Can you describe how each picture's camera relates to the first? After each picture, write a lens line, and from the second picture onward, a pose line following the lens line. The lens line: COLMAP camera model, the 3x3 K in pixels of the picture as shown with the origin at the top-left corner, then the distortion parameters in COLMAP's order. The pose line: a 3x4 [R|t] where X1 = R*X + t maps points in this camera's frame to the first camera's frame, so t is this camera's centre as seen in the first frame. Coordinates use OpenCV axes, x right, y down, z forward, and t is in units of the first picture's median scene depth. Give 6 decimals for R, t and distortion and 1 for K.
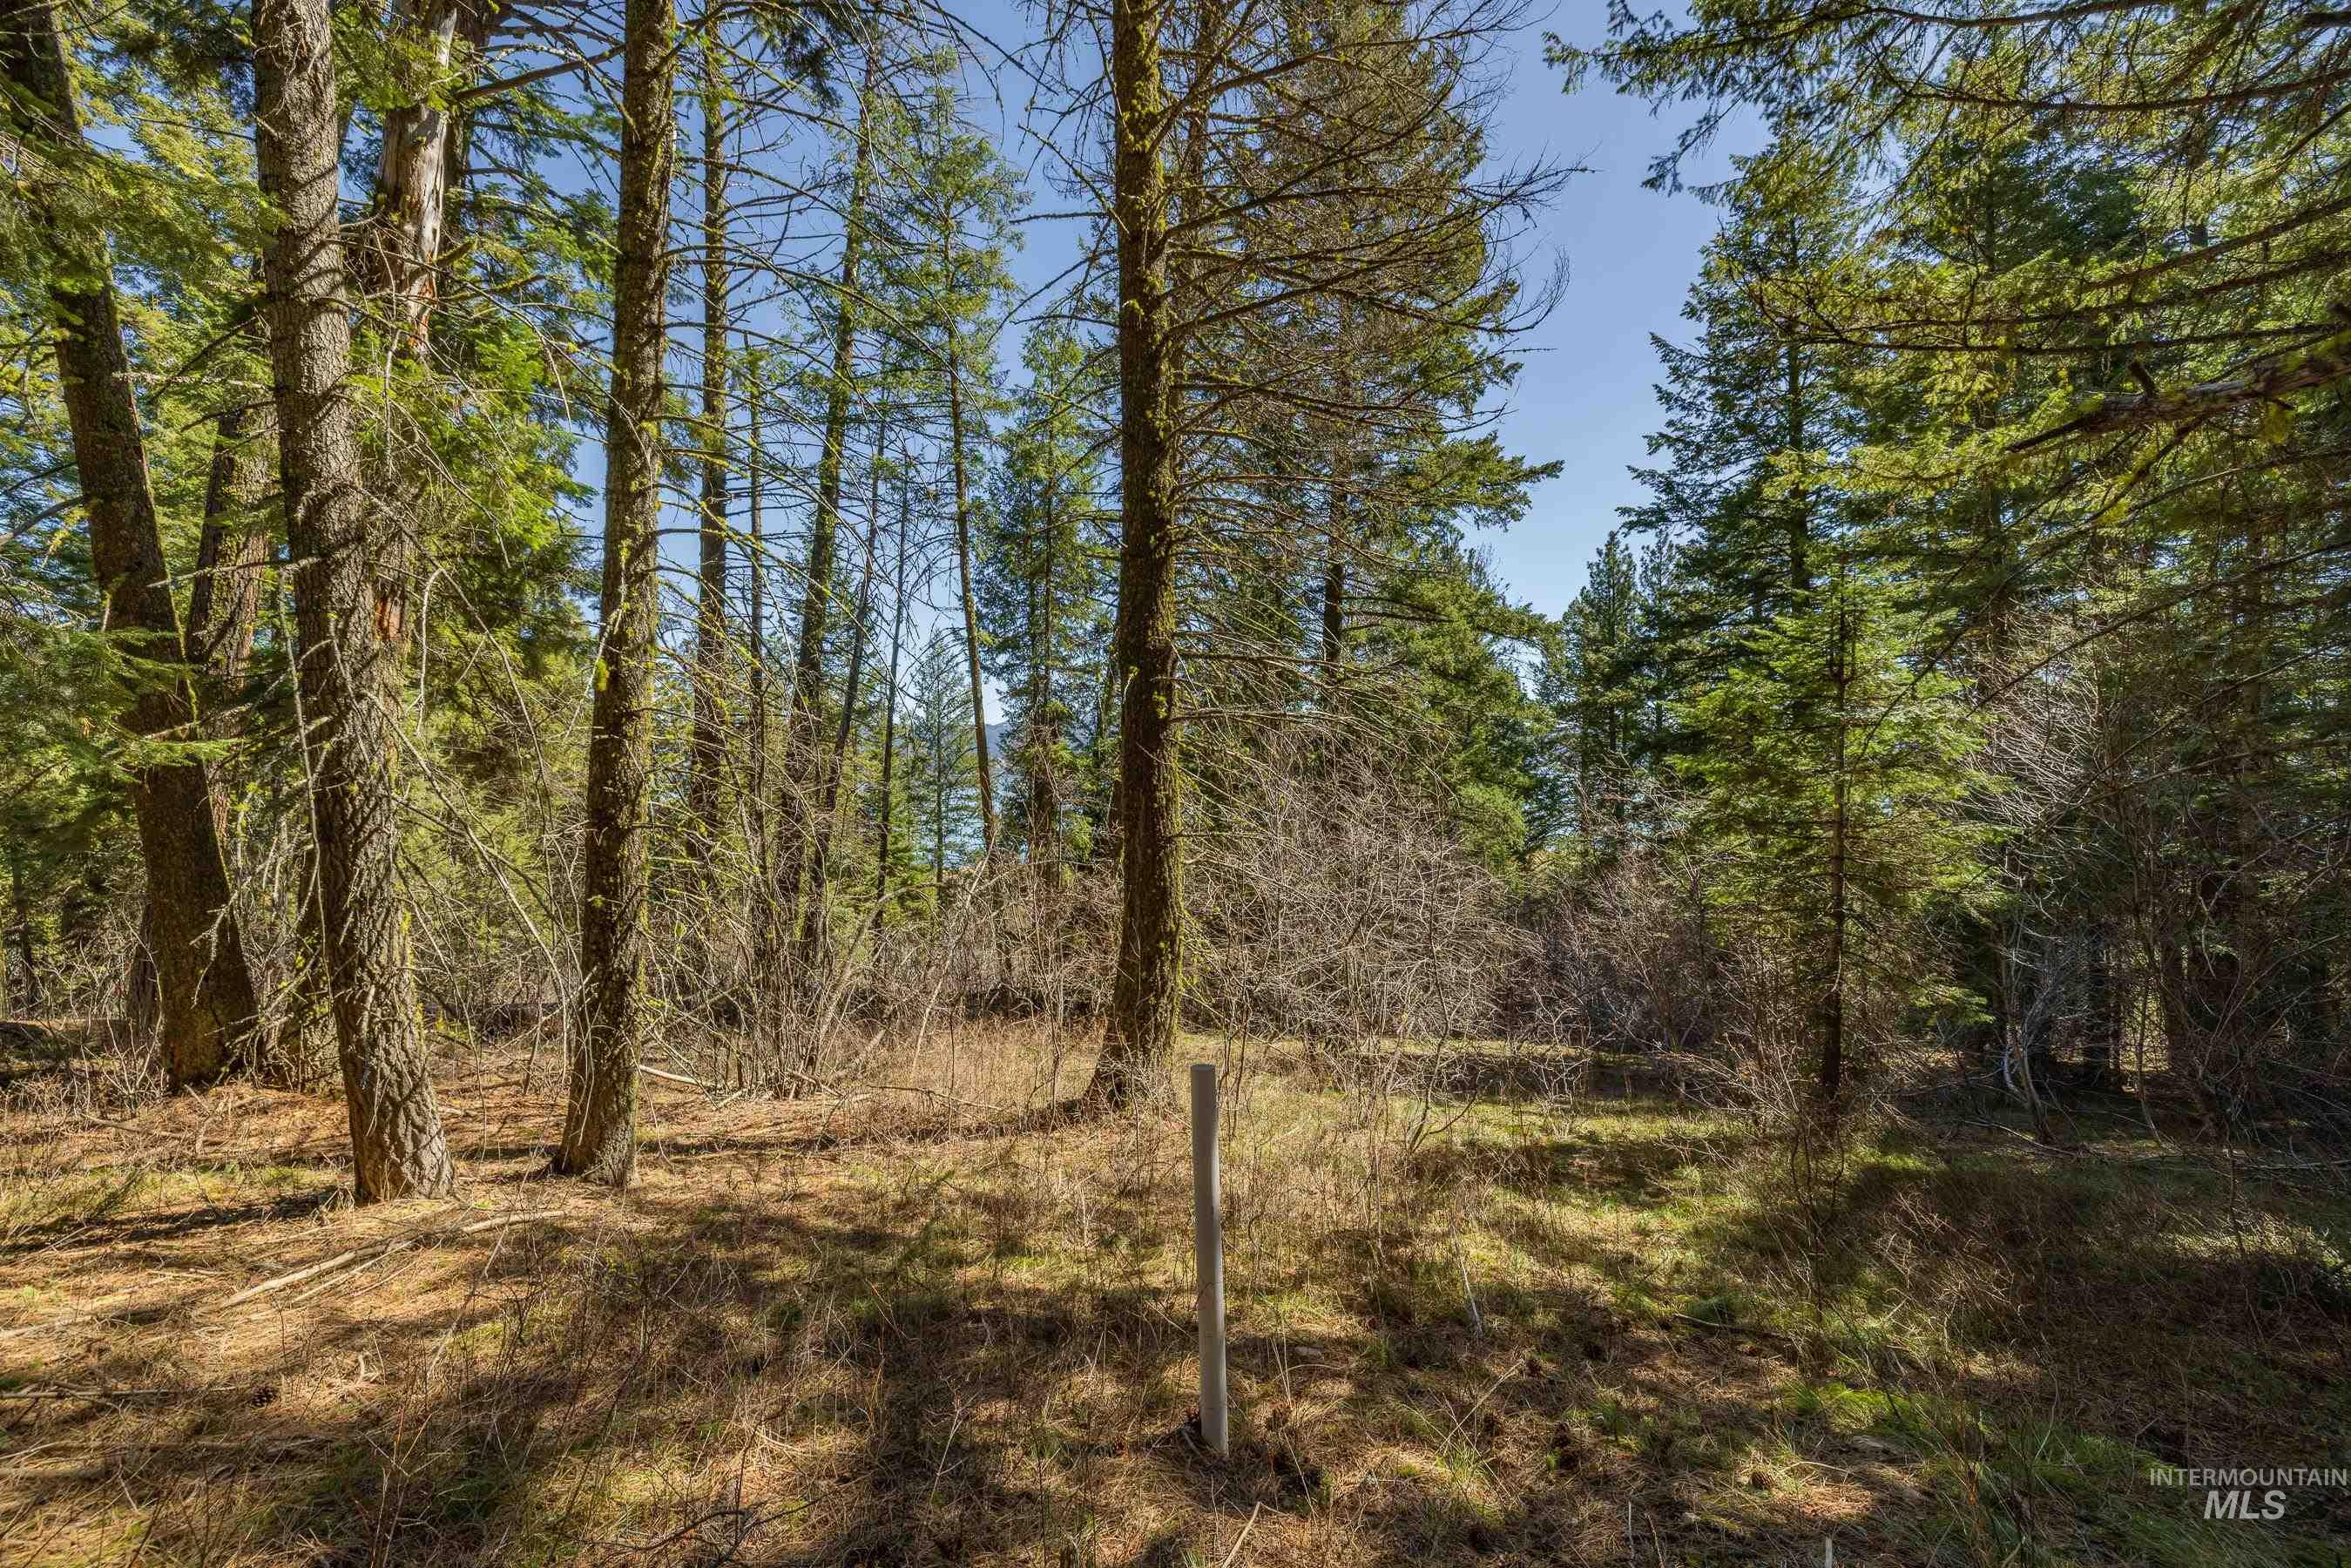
lens RADIAL K [[1012.2, 0, 1175.5], [0, 1012.2, 780.1], [0, 0, 1]] dist [-0.003725, 0.000298]
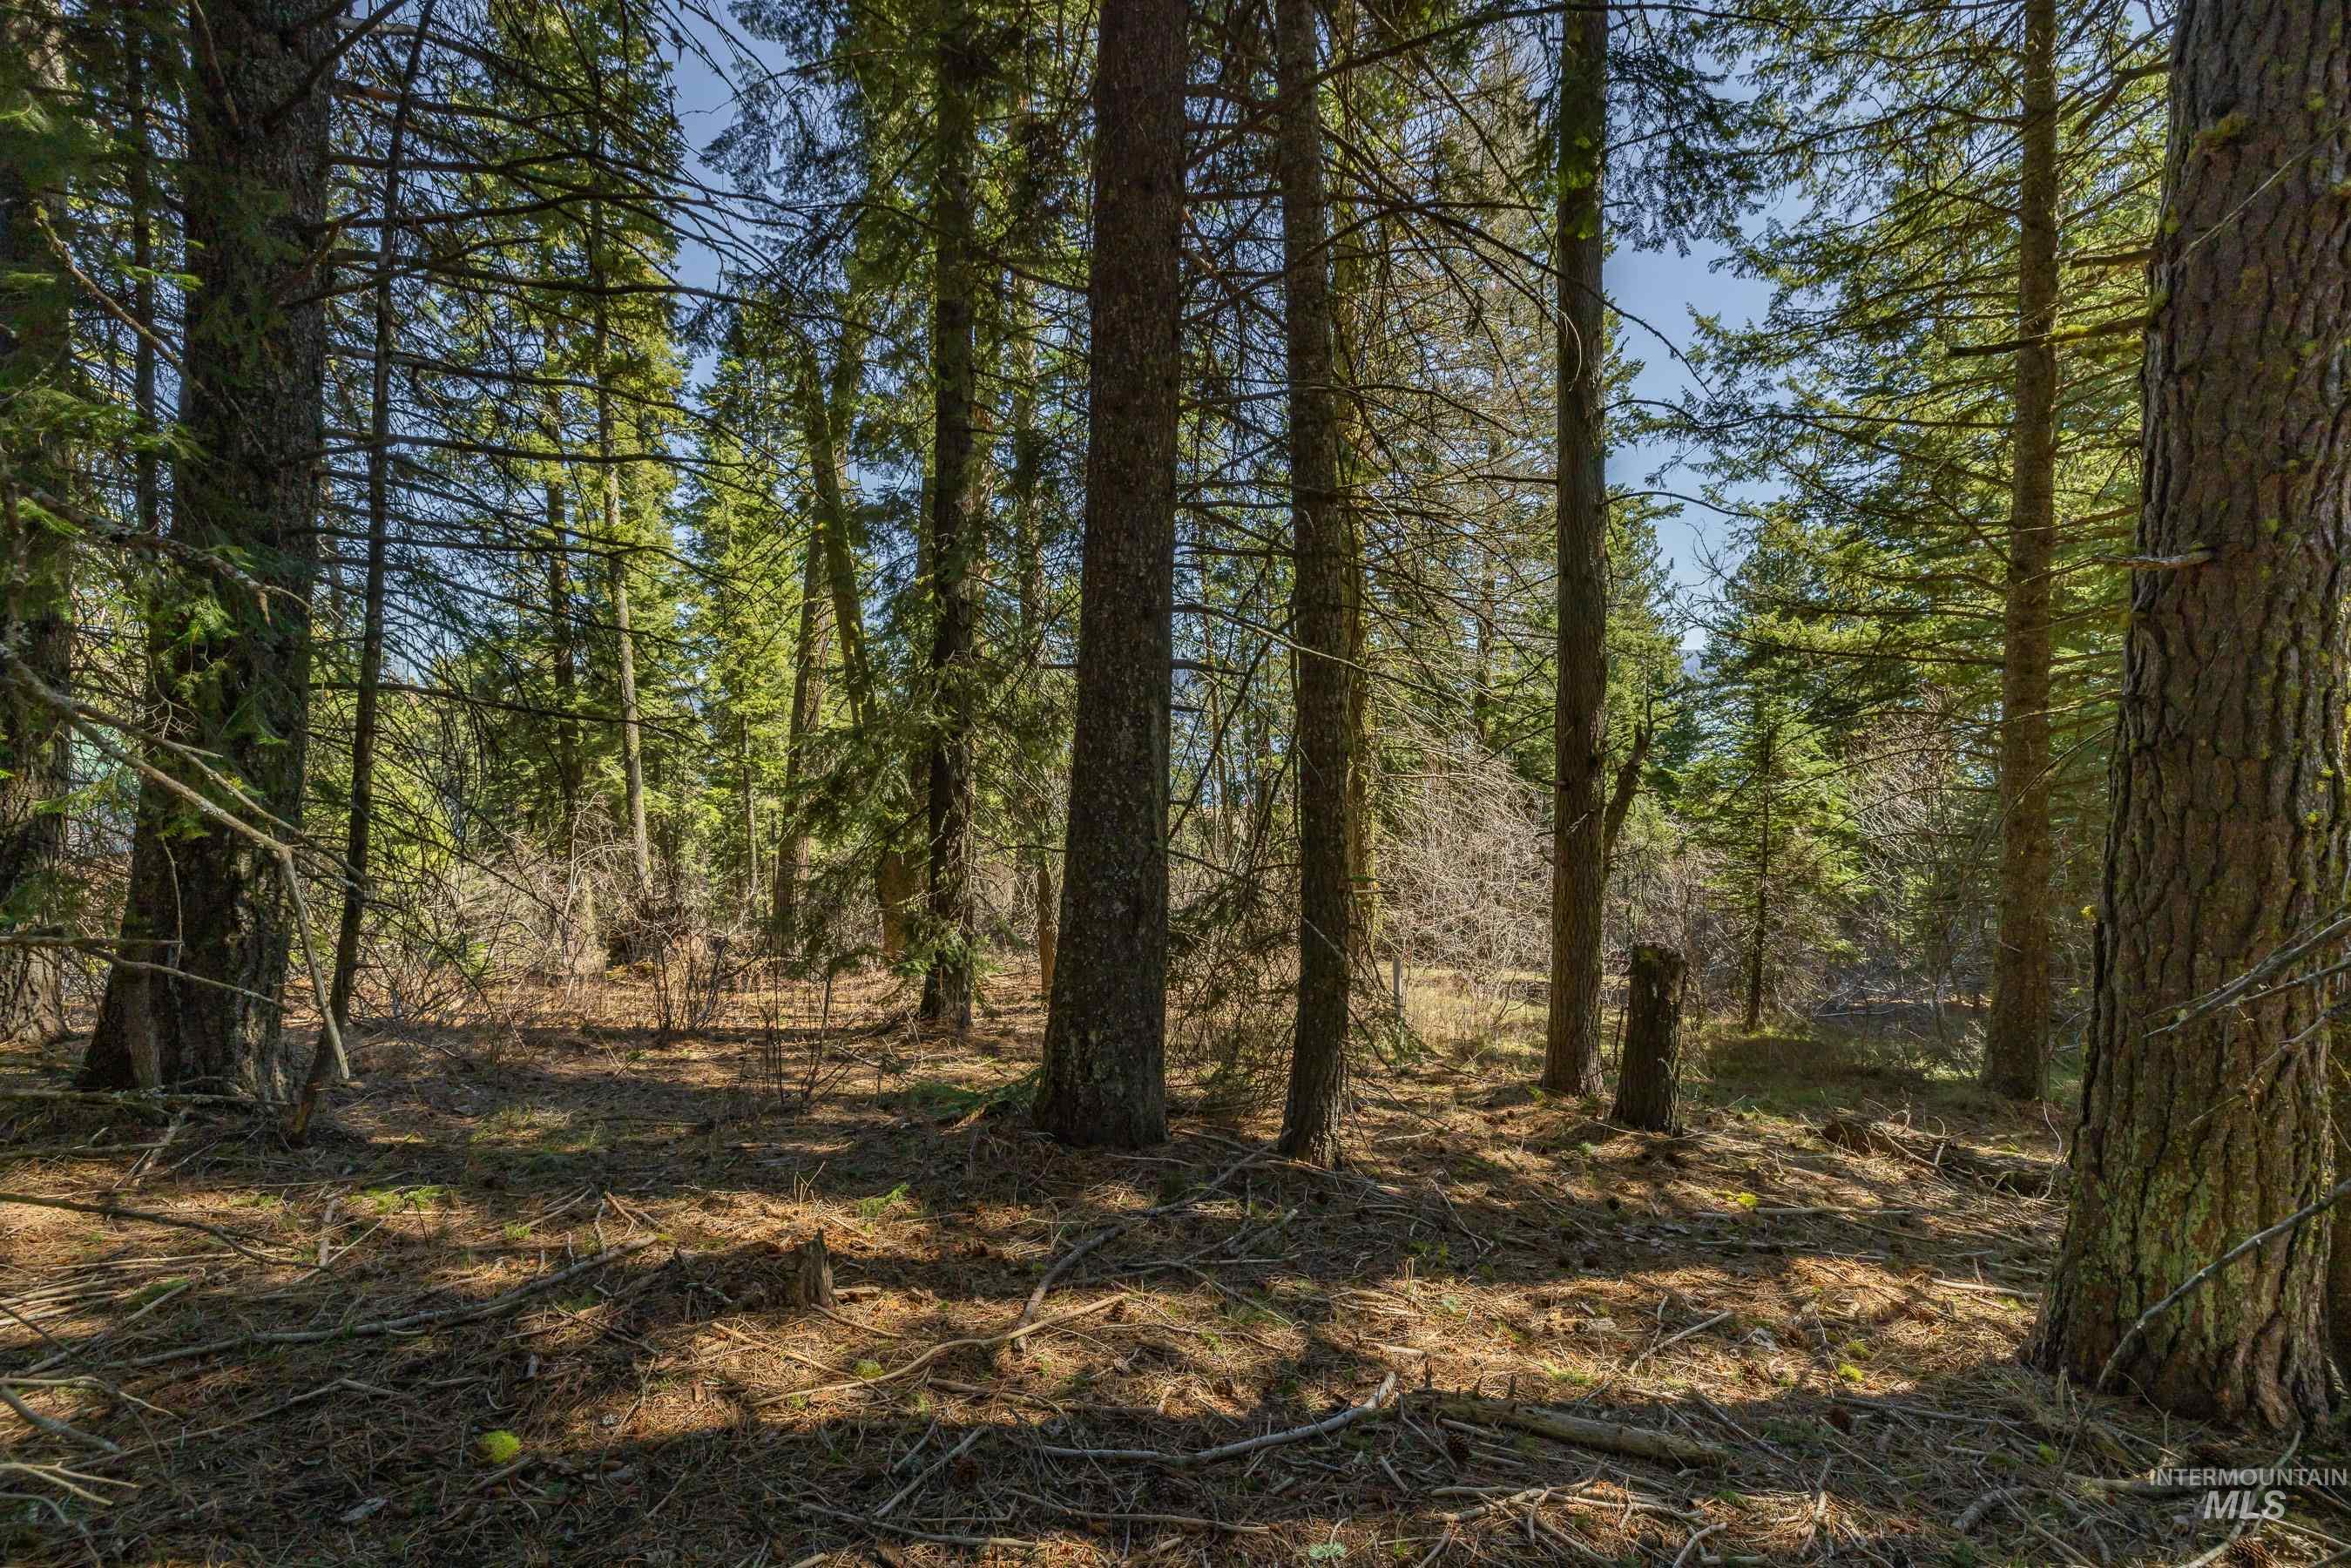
lens RADIAL K [[1012.2, 0, 1181.1], [0, 1012.2, 796.2], [0, 0, 1]] dist [-0.003725, 0.000298]
pose [[0.988468, -0.001946, -0.151417, -0.021998], [0.012231, 0.997676, 0.067024, -0.054918], [0.150934, -0.068103, 0.986195, -0.275753]]
